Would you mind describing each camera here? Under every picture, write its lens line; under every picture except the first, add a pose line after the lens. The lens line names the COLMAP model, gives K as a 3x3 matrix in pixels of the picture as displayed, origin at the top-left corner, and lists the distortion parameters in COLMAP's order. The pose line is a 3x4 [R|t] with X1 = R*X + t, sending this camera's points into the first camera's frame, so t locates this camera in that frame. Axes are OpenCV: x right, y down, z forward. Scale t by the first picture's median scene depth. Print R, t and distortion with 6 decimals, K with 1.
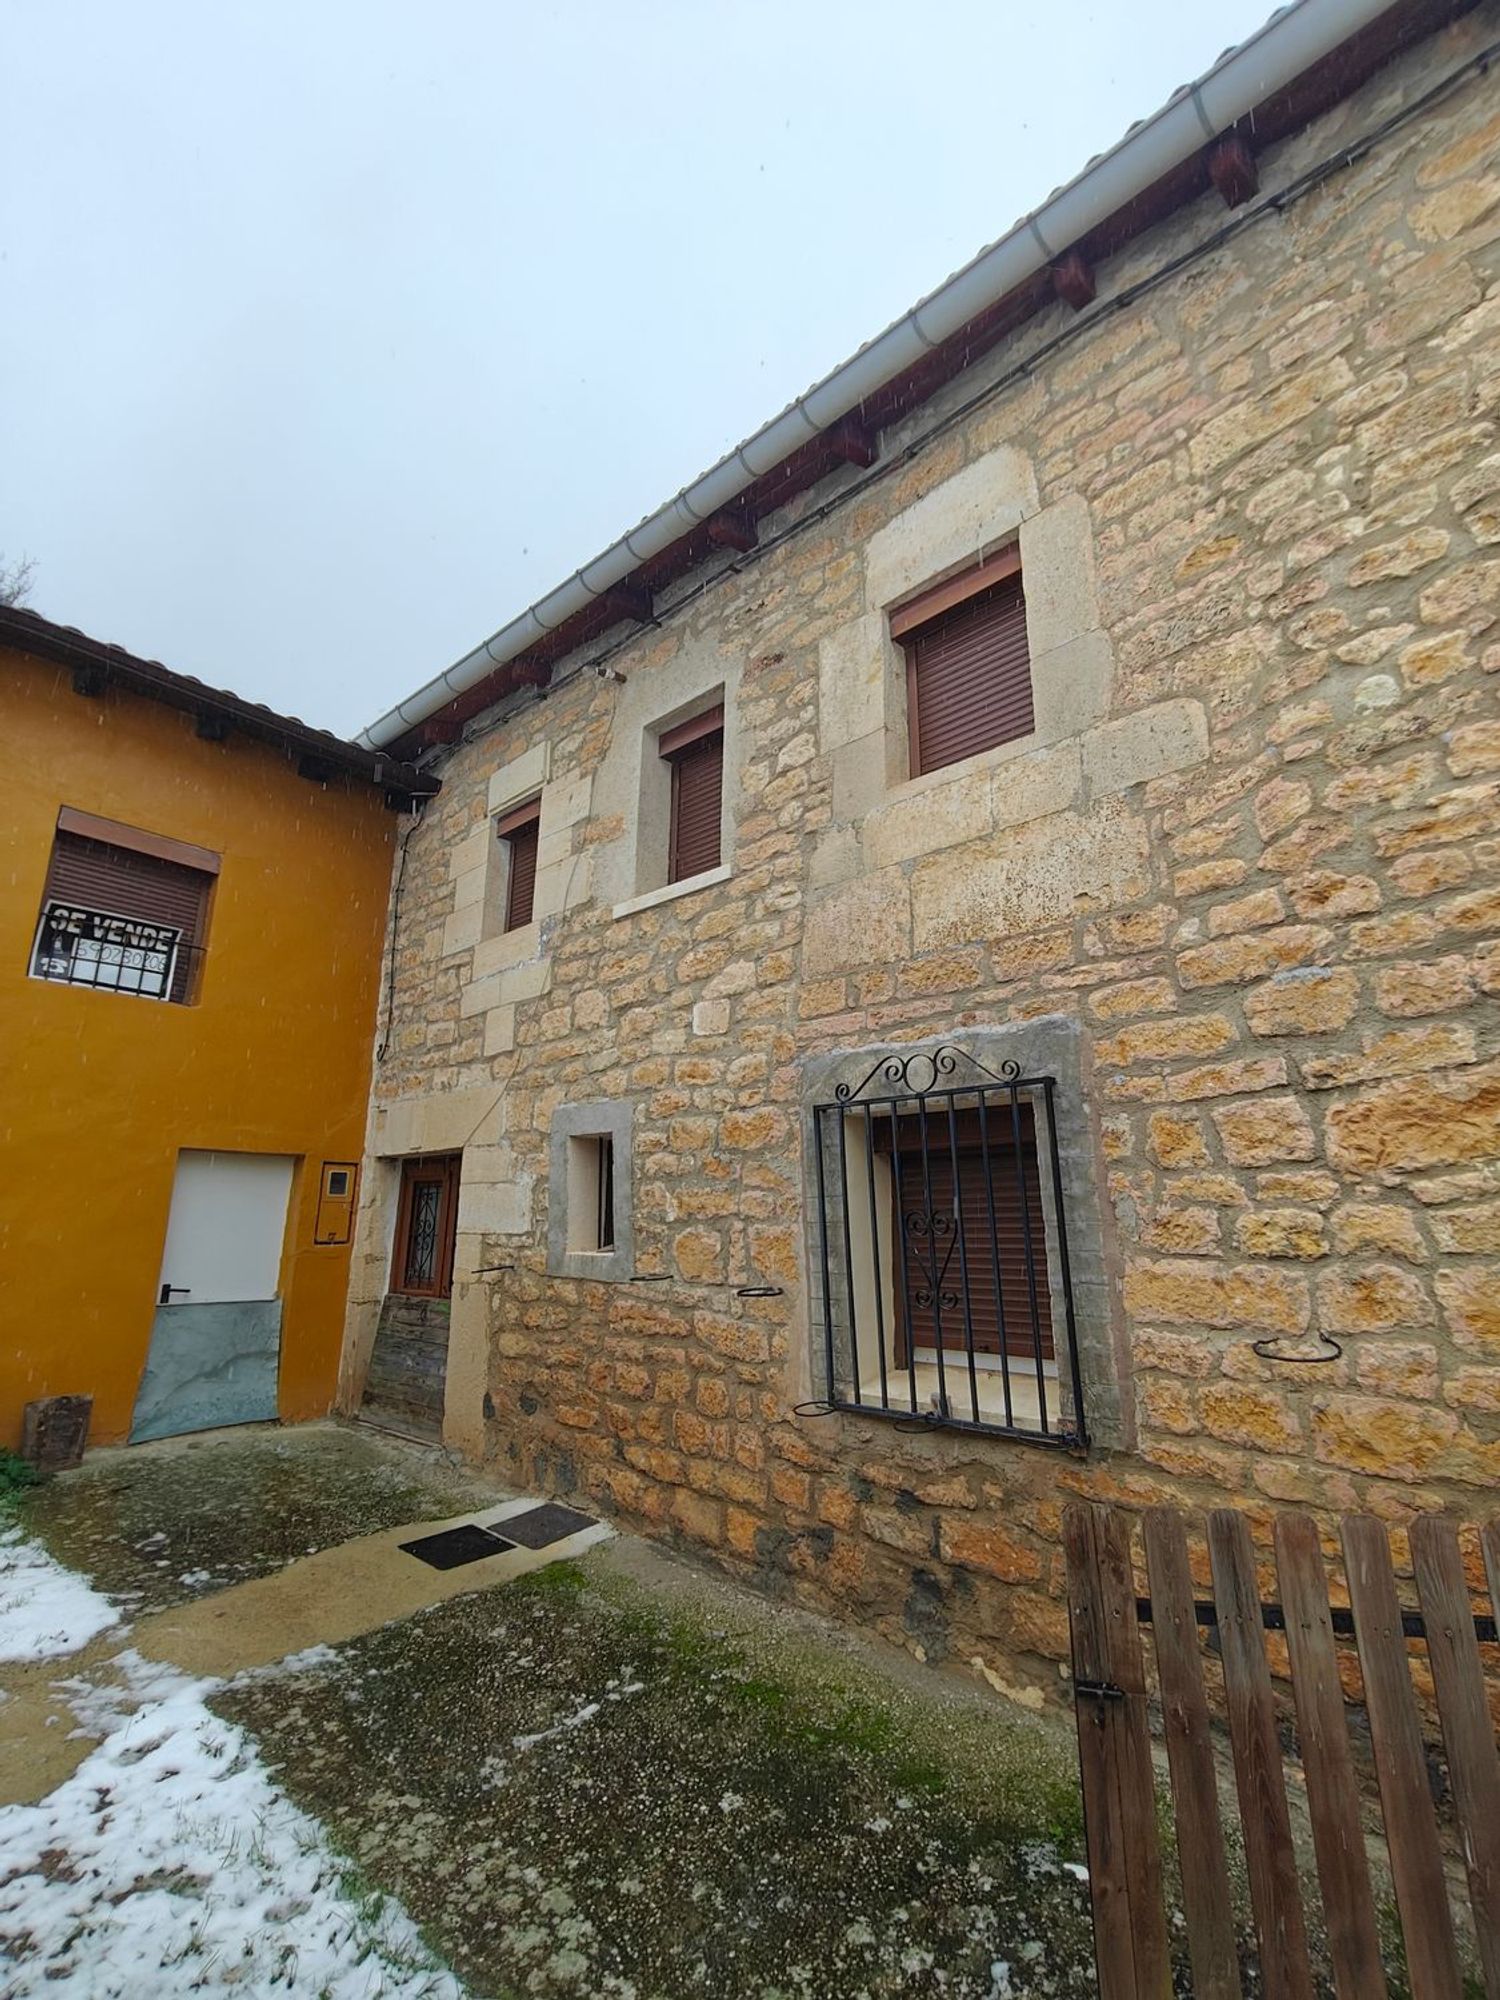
lens RADIAL K [[938.3, 0, 778.7], [0, 938.3, 1000.0], [0, 0, 1]] dist [0.002451, 0.001282]
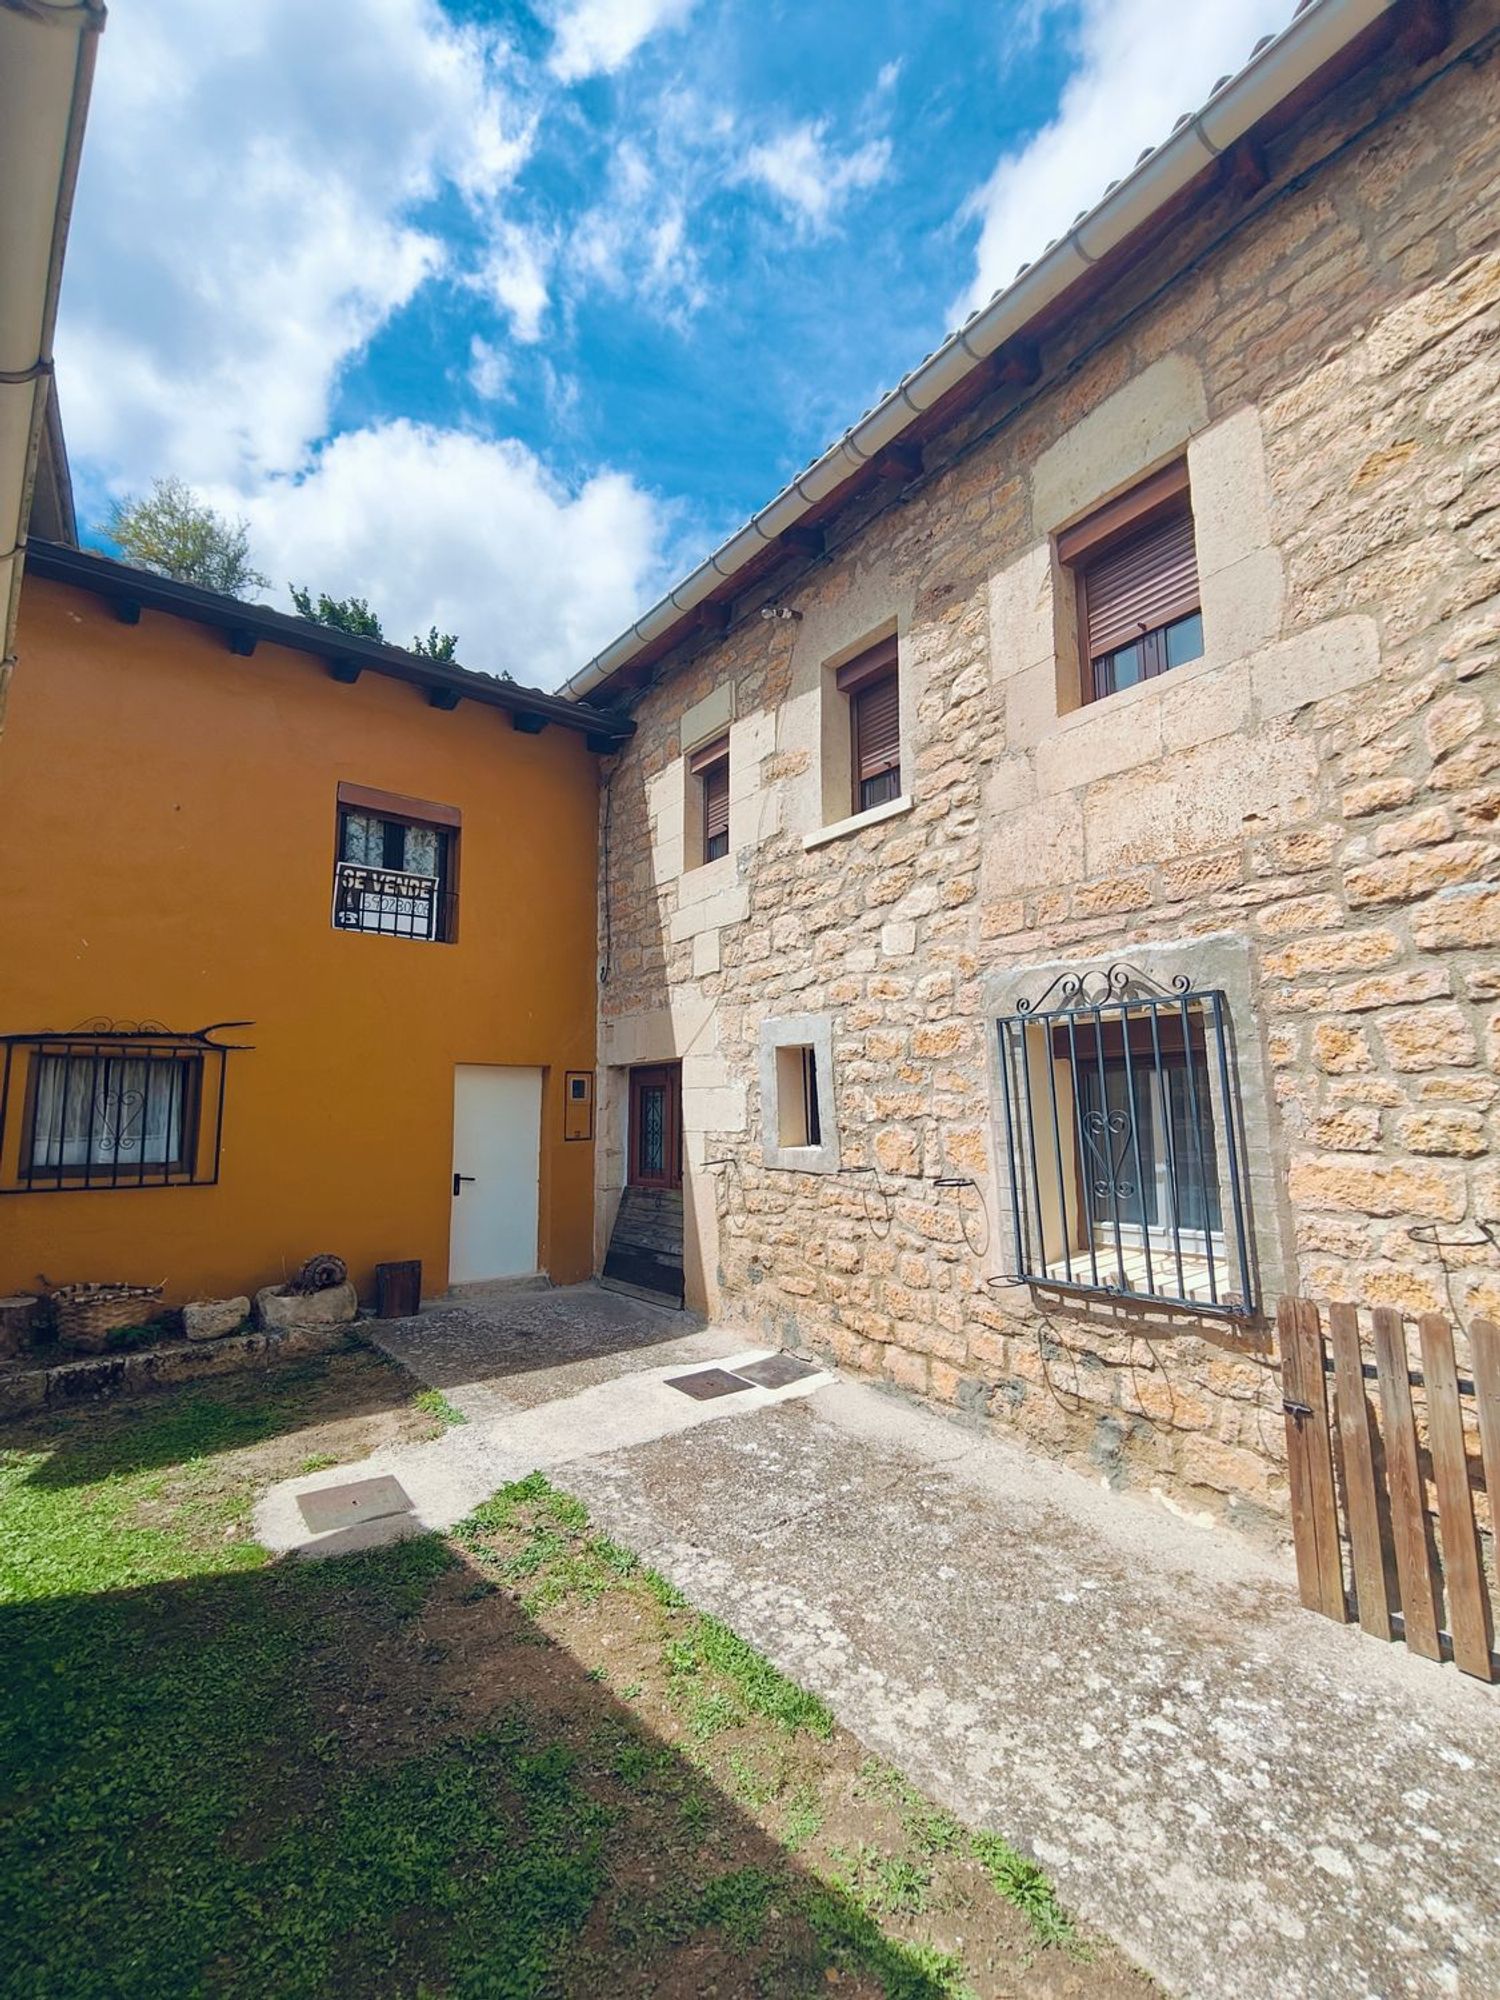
lens RADIAL K [[947.4, 0, 776.5], [0, 947.4, 998.5], [0, 0, 1]] dist [-0.001160, 0.002000]
pose [[0.980247, -0.036382, -0.194404, 0.000870], [0.058169, 0.992495, 0.107561, -0.042405], [0.189031, -0.116745, 0.975007, -0.124729]]
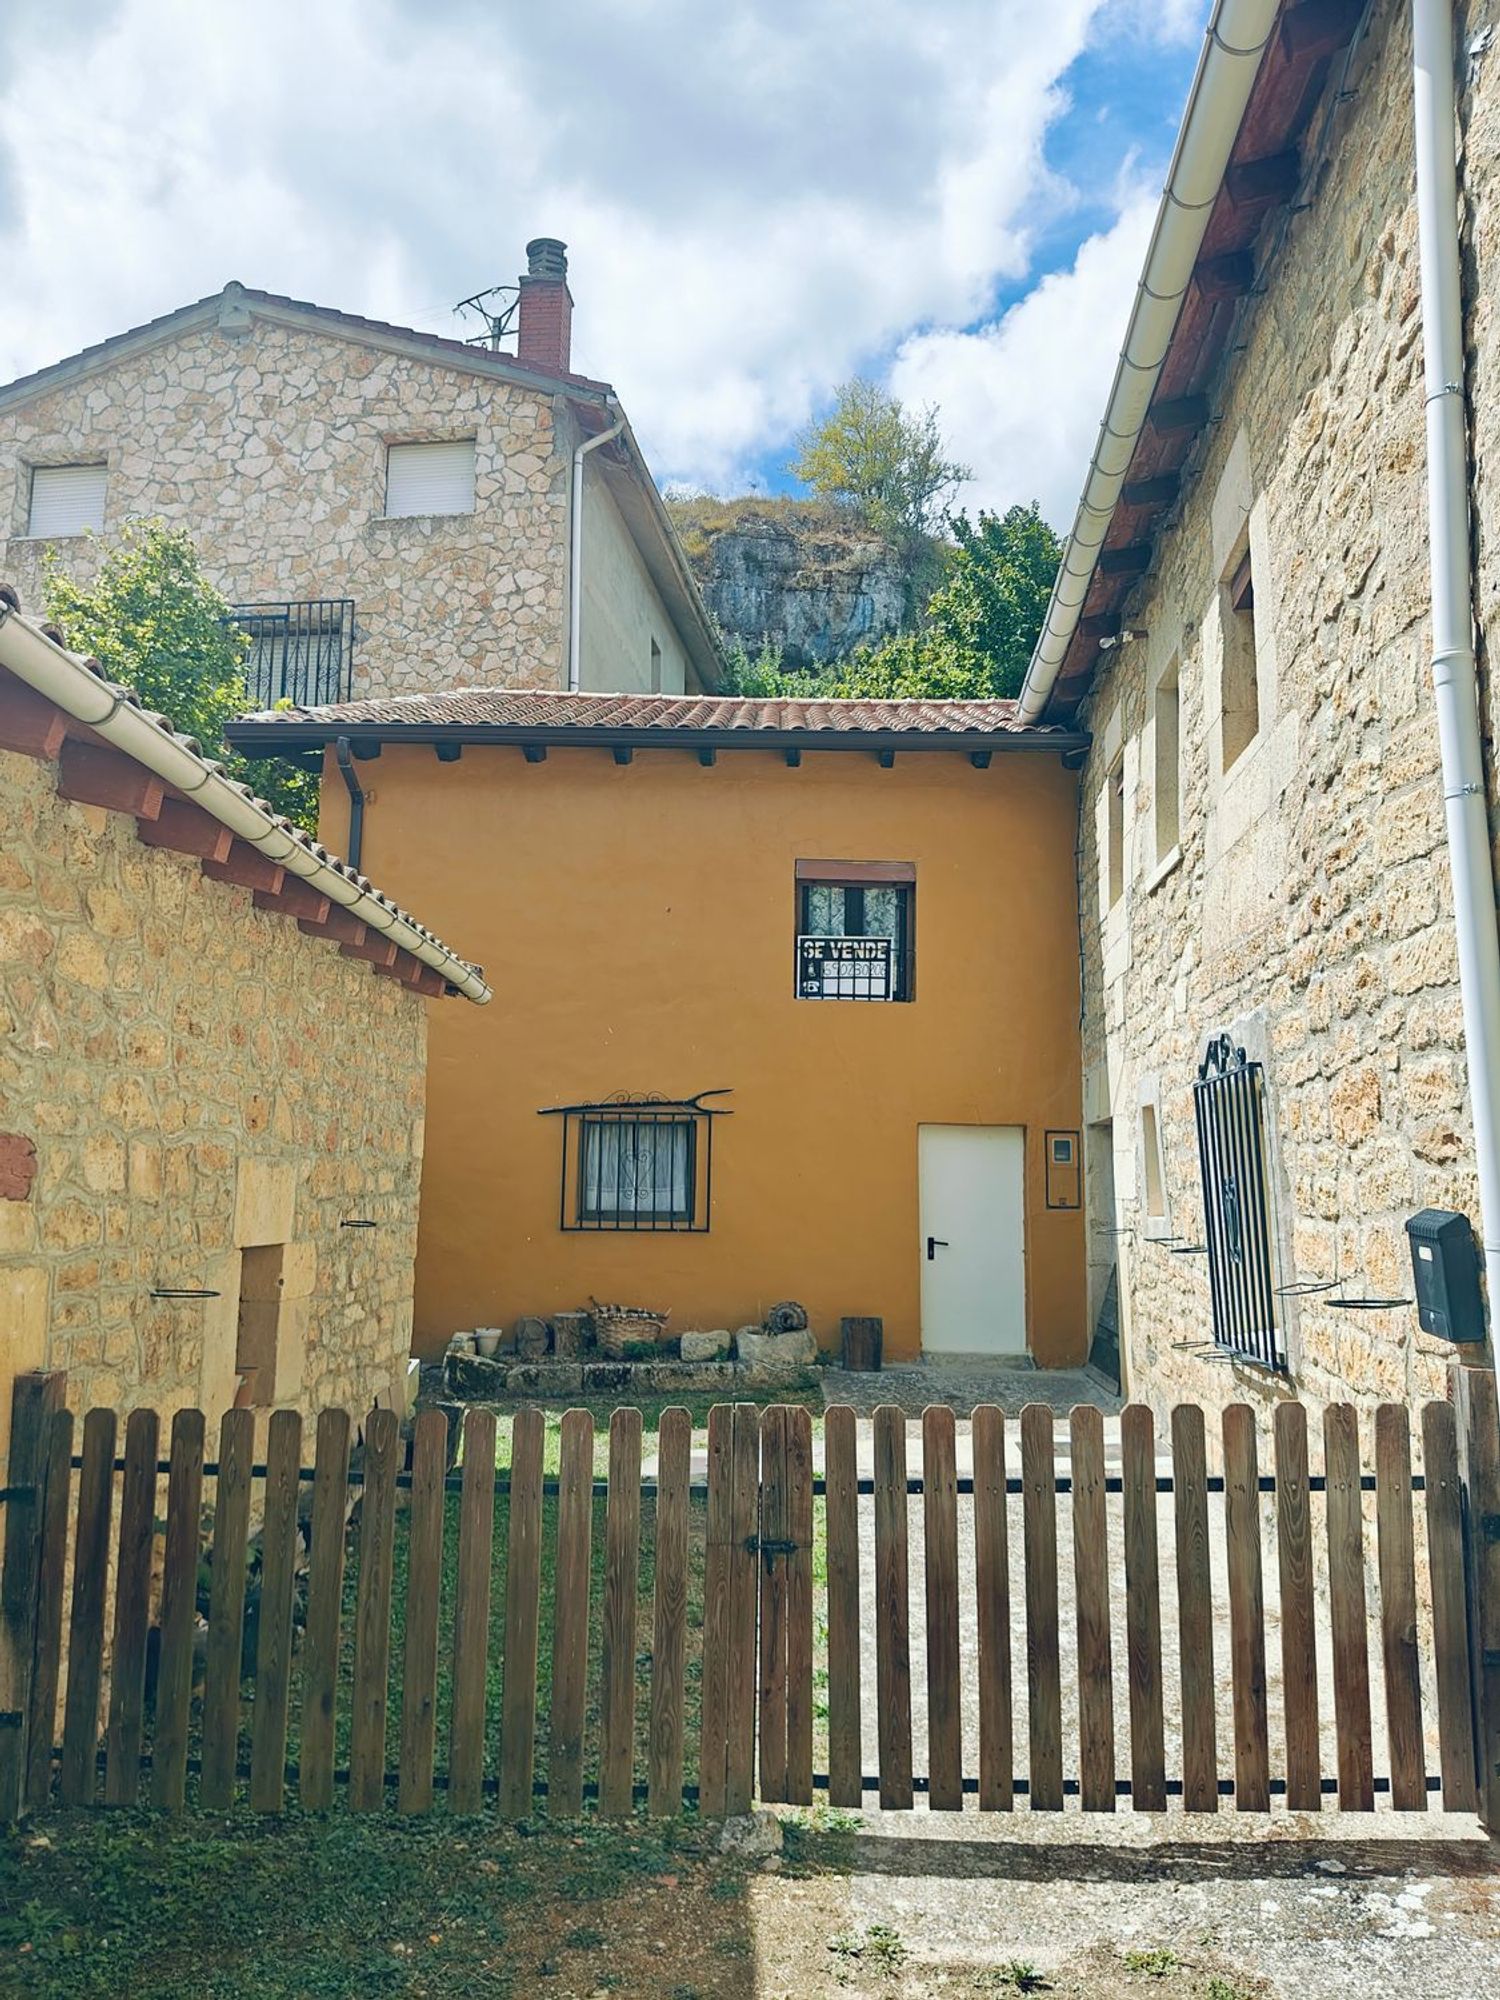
lens RADIAL K [[1537.9, 0, 753.5], [0, 1537.9, 991.3], [0, 0, 1]] dist [0.153680, -0.420825]
pose [[0.619250, -0.094058, -0.779540, 1.065102], [0.173023, 0.984742, 0.018628, -0.108880], [0.765893, -0.146414, 0.626075, -0.482044]]
